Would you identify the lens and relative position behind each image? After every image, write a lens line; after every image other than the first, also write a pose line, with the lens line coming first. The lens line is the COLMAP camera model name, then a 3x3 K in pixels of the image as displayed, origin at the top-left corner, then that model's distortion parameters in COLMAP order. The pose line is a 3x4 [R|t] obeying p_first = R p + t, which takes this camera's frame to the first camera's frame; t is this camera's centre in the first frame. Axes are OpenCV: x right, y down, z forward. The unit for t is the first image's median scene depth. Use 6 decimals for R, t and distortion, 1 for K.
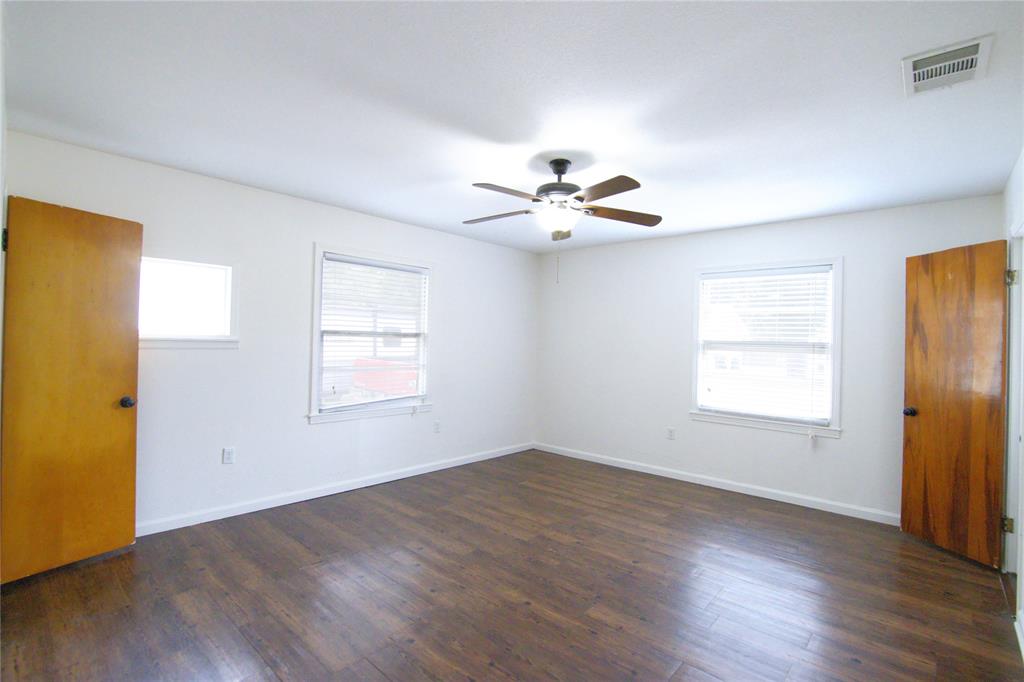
lens RADIAL K [[497.5, 0, 513.7], [0, 497.5, 338.8], [0, 0, 1]] dist [-0.033992, 0.007153]
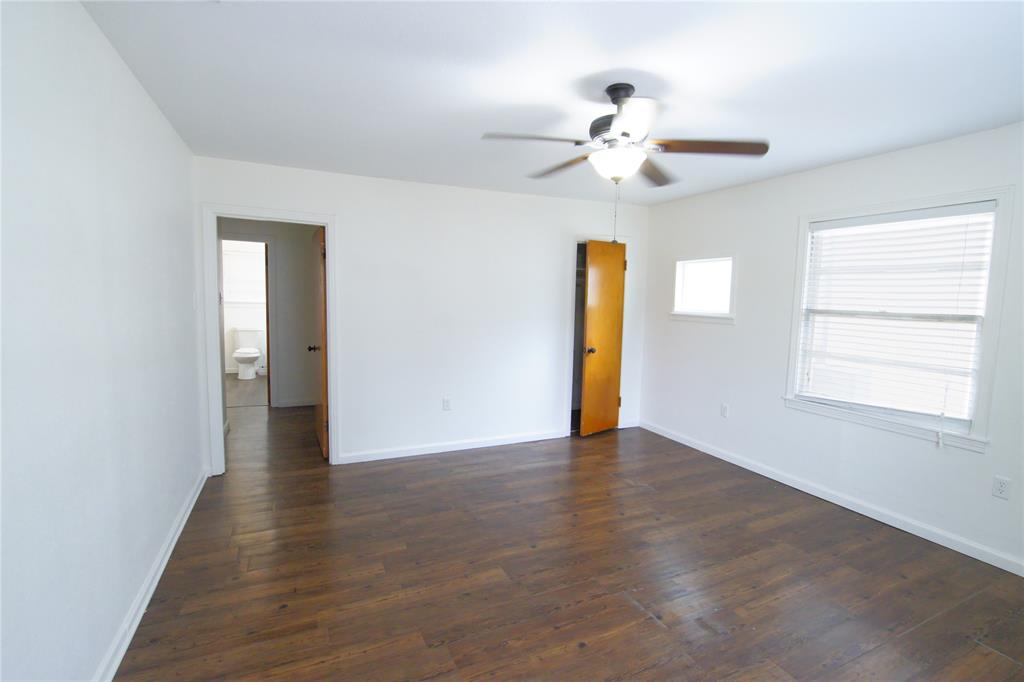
lens RADIAL K [[497.5, 0, 513.7], [0, 497.5, 338.8], [0, 0, 1]] dist [-0.033992, 0.007153]
pose [[-0.424782, 0.037152, -0.904533, 0.755926], [-0.032616, 0.997881, 0.056304, 0.003735], [0.904708, 0.053419, -0.422670, 1.019396]]
